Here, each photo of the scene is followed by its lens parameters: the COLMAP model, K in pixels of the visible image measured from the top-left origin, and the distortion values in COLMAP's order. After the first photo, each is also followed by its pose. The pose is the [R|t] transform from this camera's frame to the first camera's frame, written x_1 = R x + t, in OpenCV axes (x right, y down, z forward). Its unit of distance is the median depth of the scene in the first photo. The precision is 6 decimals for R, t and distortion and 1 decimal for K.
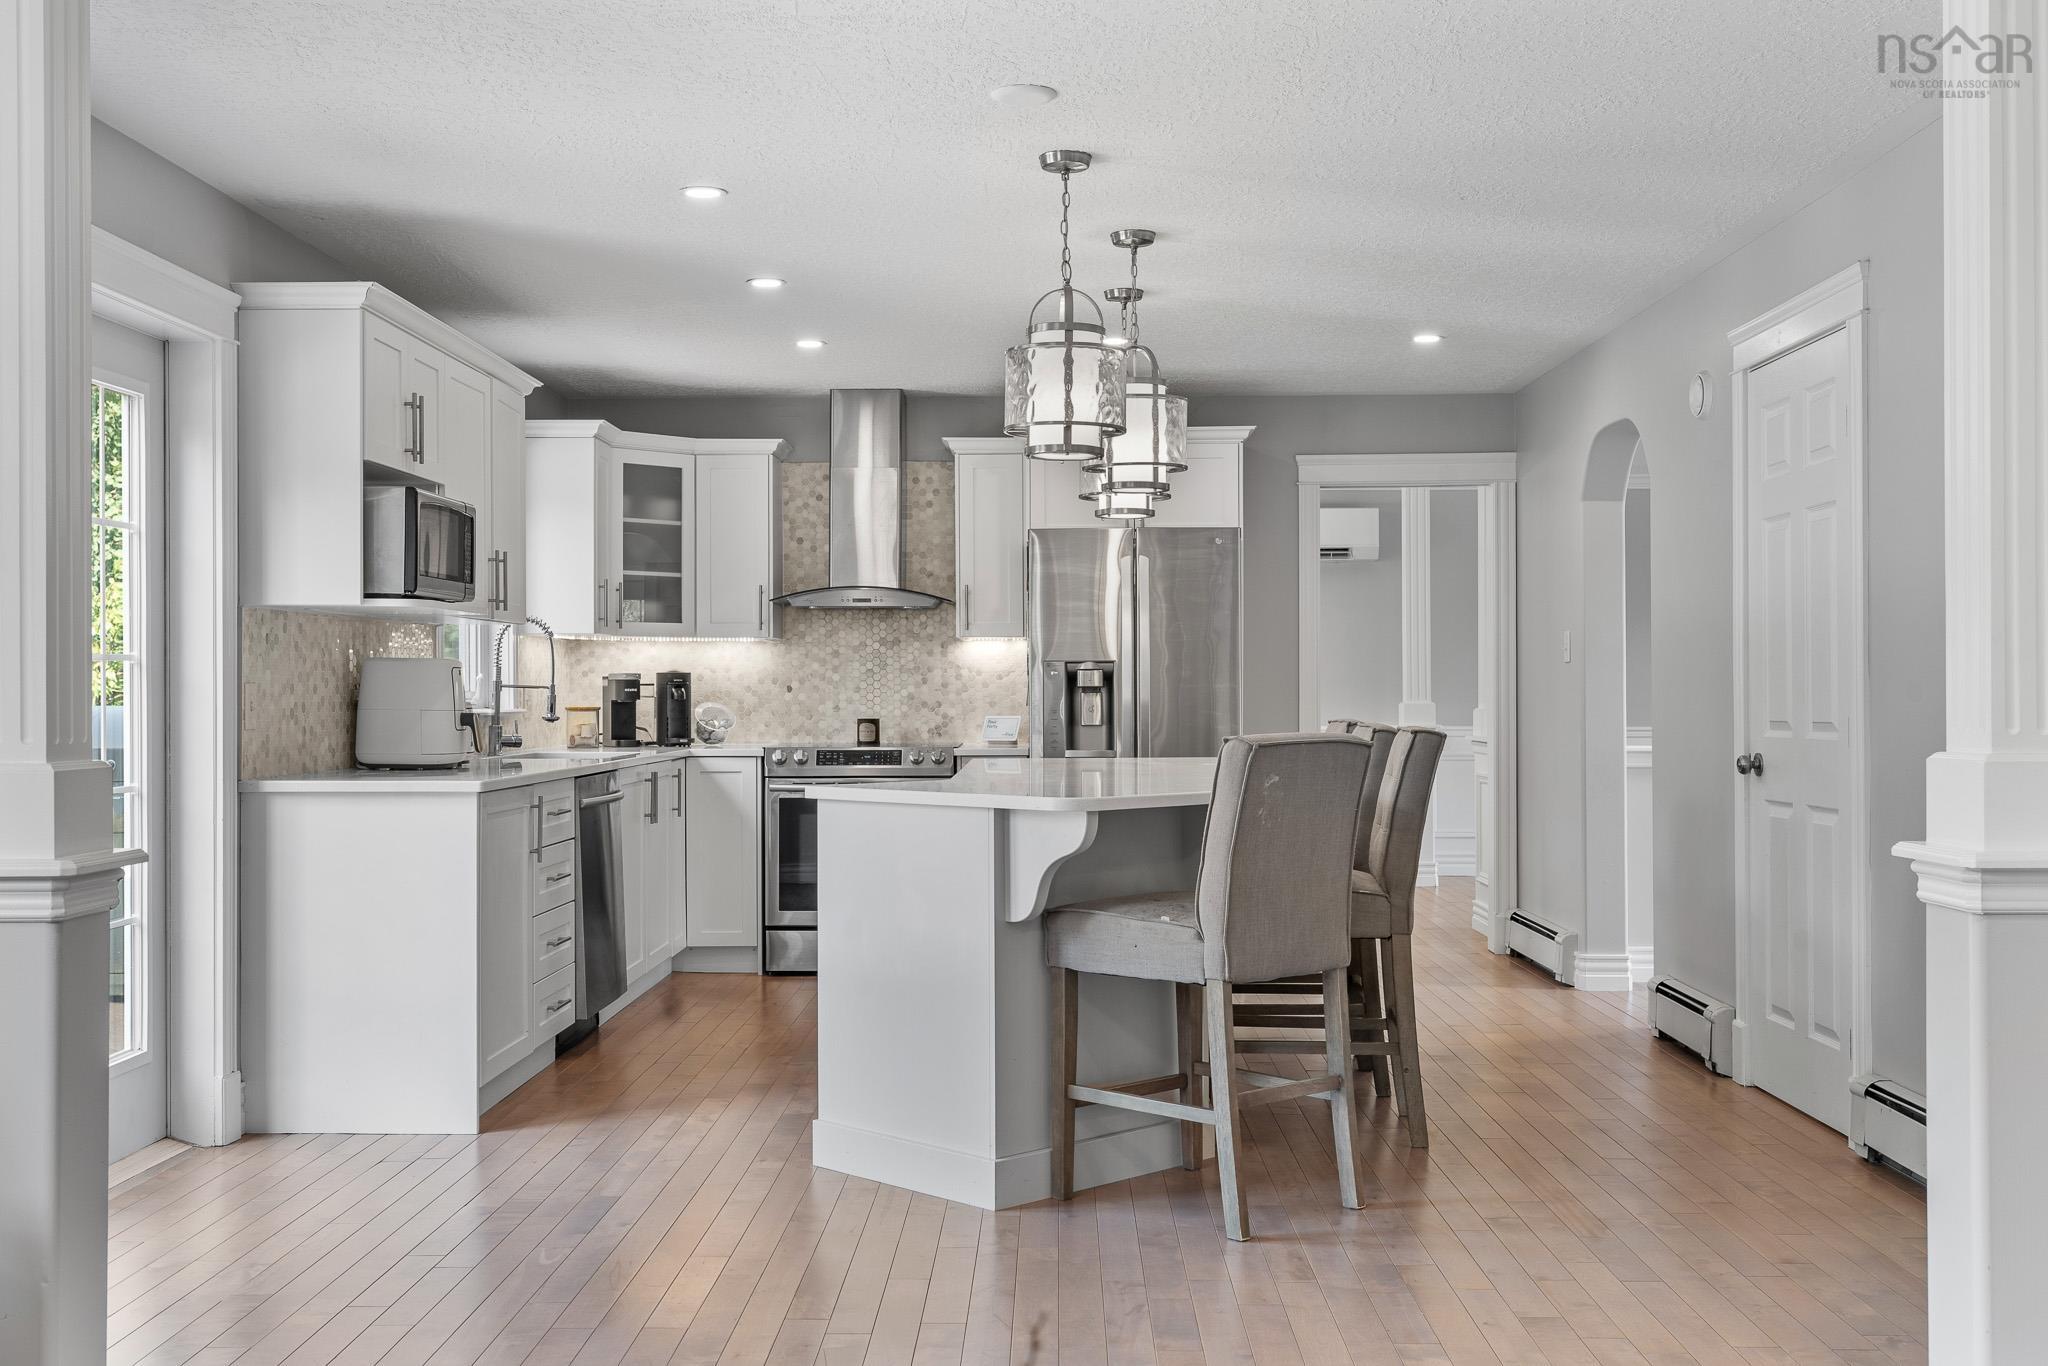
lens RADIAL K [[2022.4, 0, 1024.0], [0, 2022.4, 683.0], [0, 0, 1]] dist [-0.000549, 0.000080]
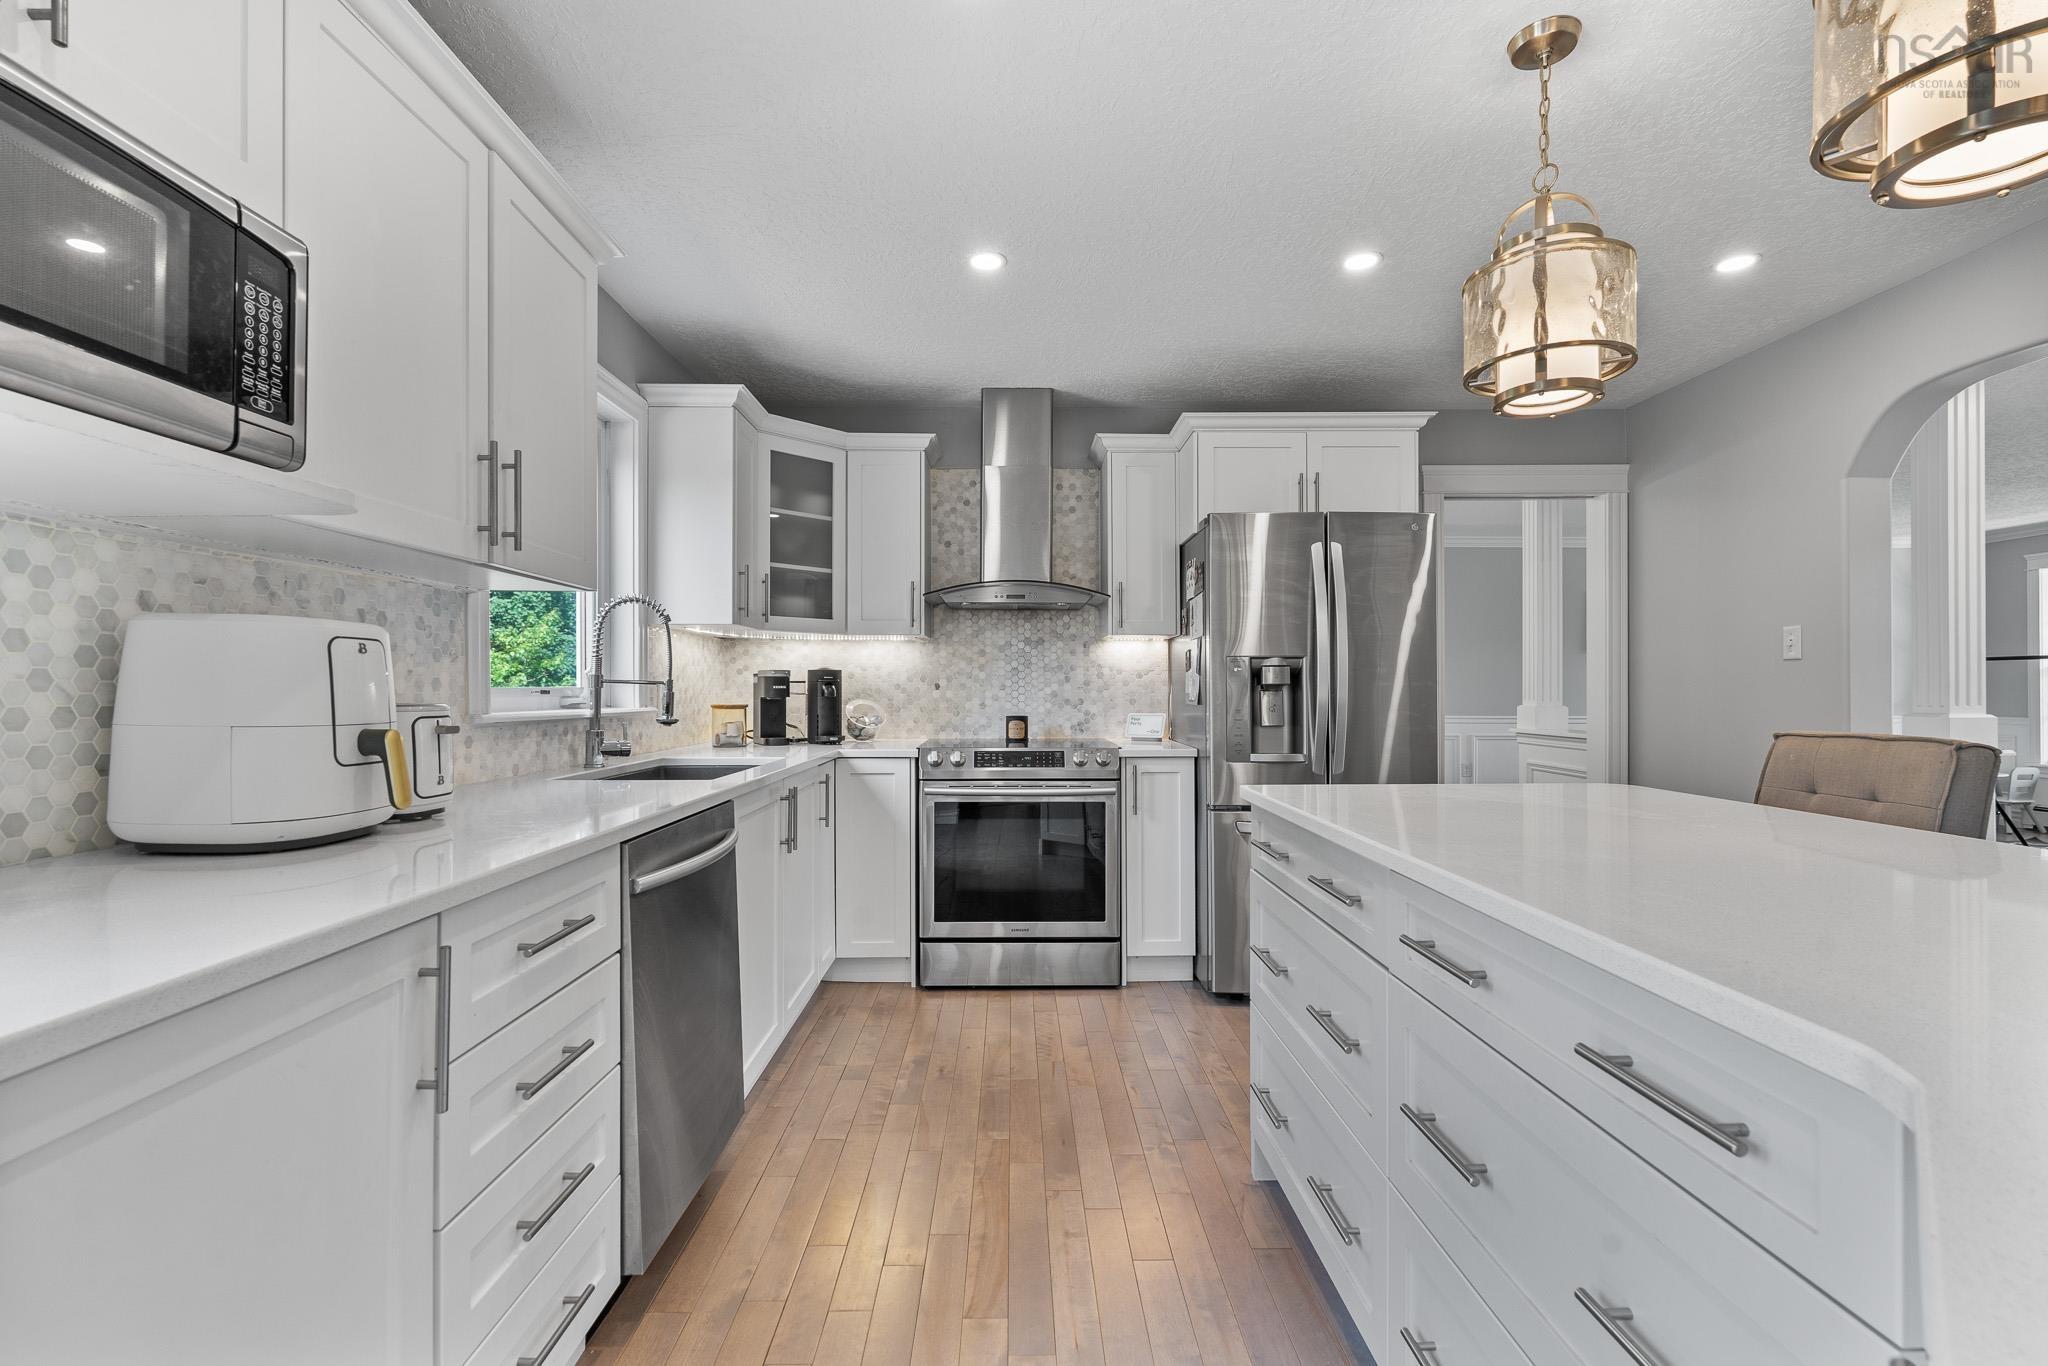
lens RADIAL K [[906.0, 0, 1018.0], [0, 906.0, 685.6], [0, 0, 1]] dist [-0.001239, 0.000547]
pose [[0.999781, 0.002613, 0.020781, -0.086093], [-0.002607, 0.999997, -0.000306, 0.002503], [-0.020782, 0.000252, 0.999784, 0.545504]]
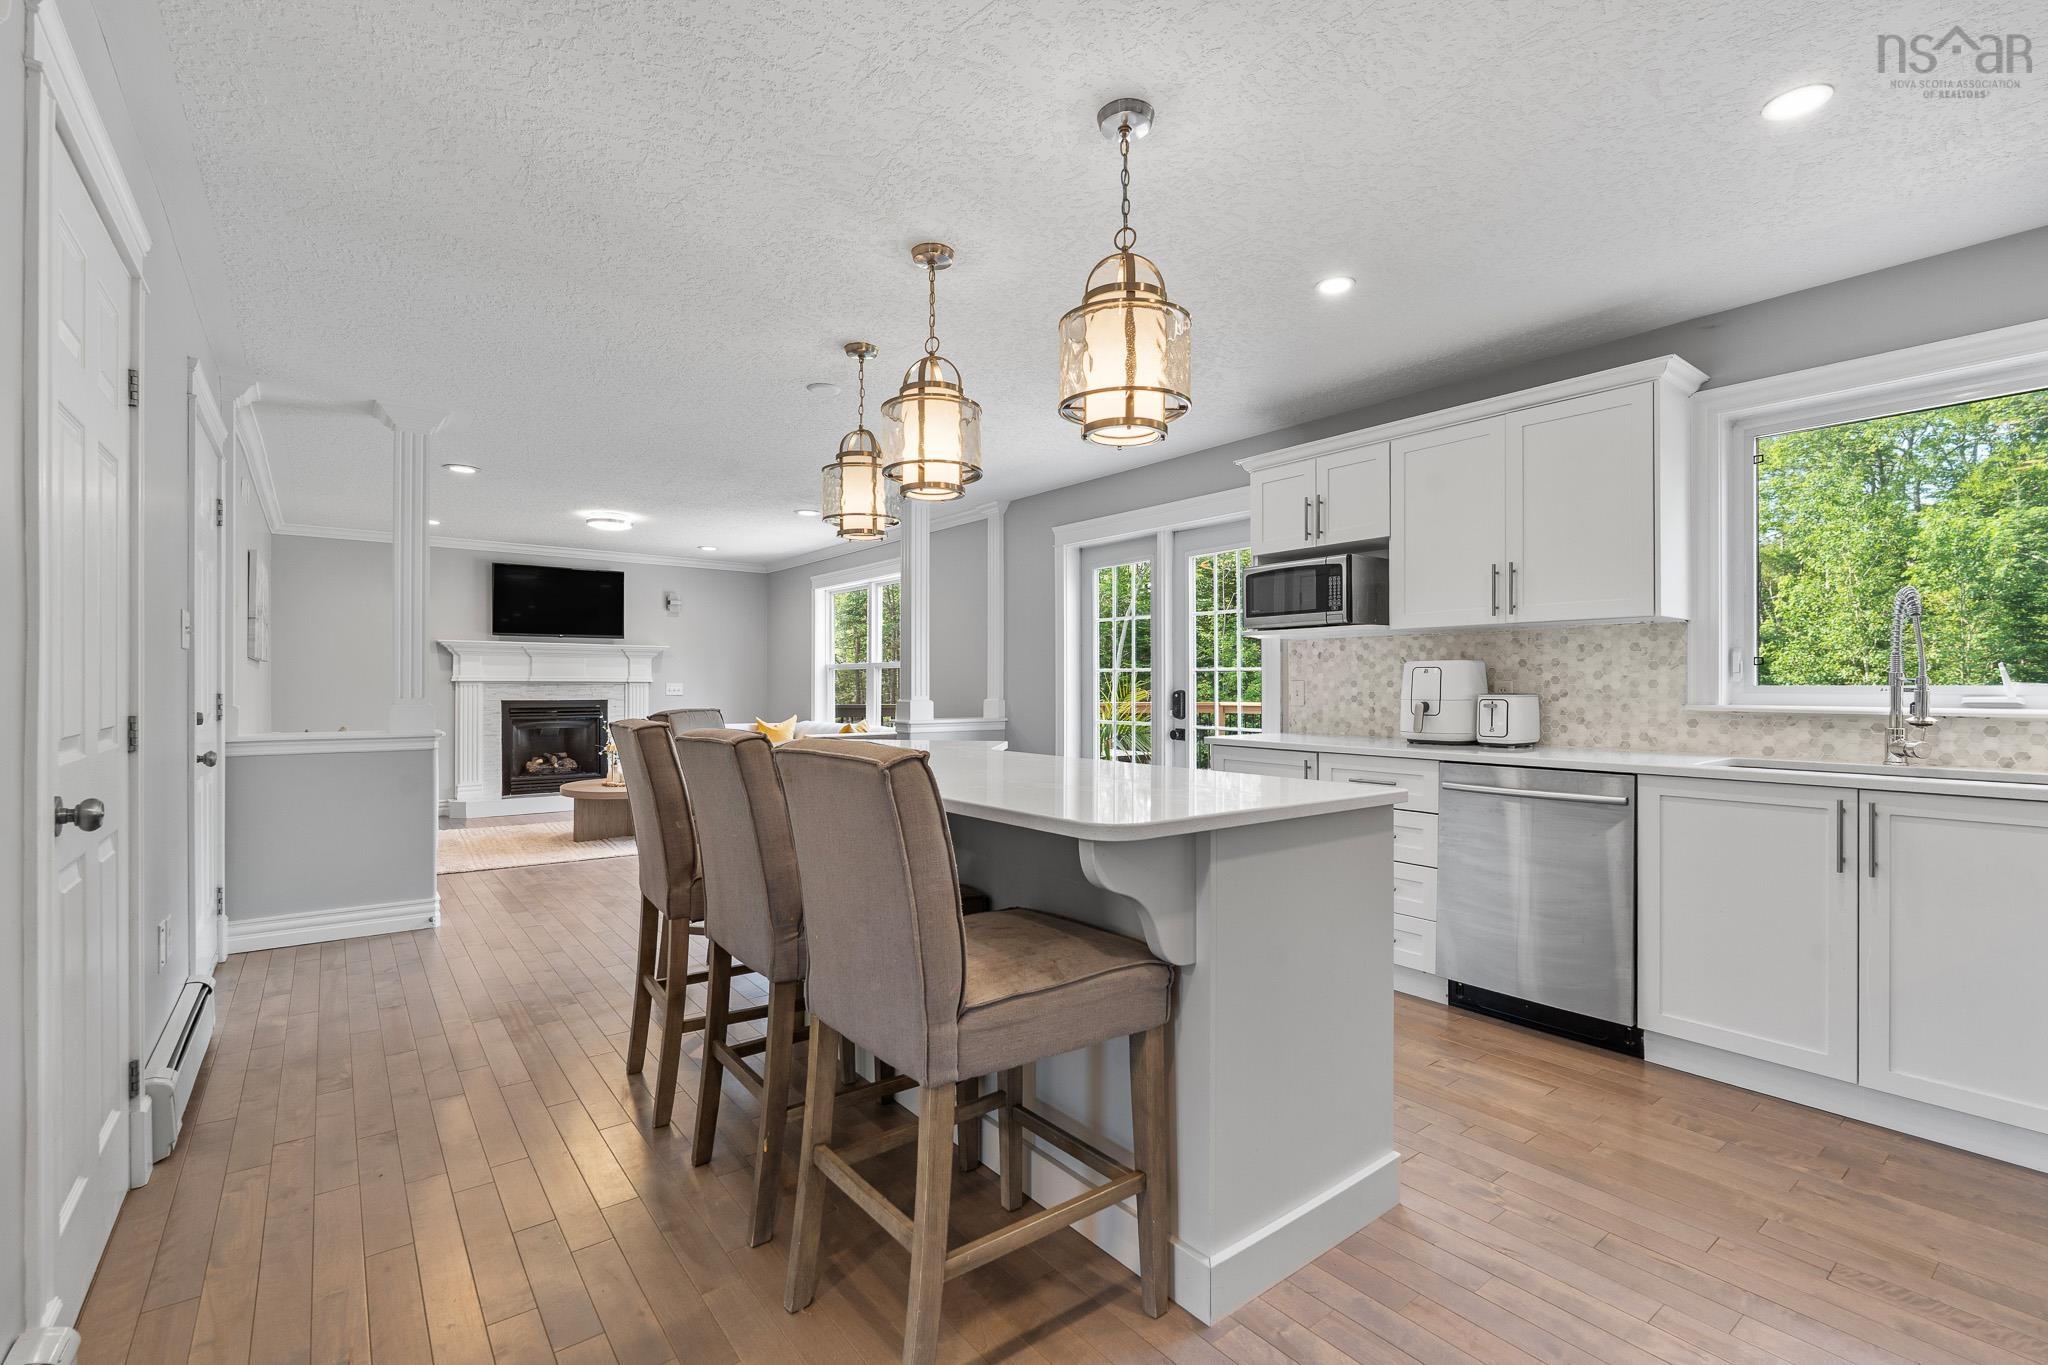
lens RADIAL K [[906.0, 0, 1018.0], [0, 906.0, 685.1], [0, 0, 1]] dist [-0.001239, 0.000547]
pose [[-0.785550, 0.004335, -0.618784, 0.203221], [0.005892, 0.999983, -0.000474, 0.001638], [0.618771, -0.004019, -0.785561, 0.913293]]
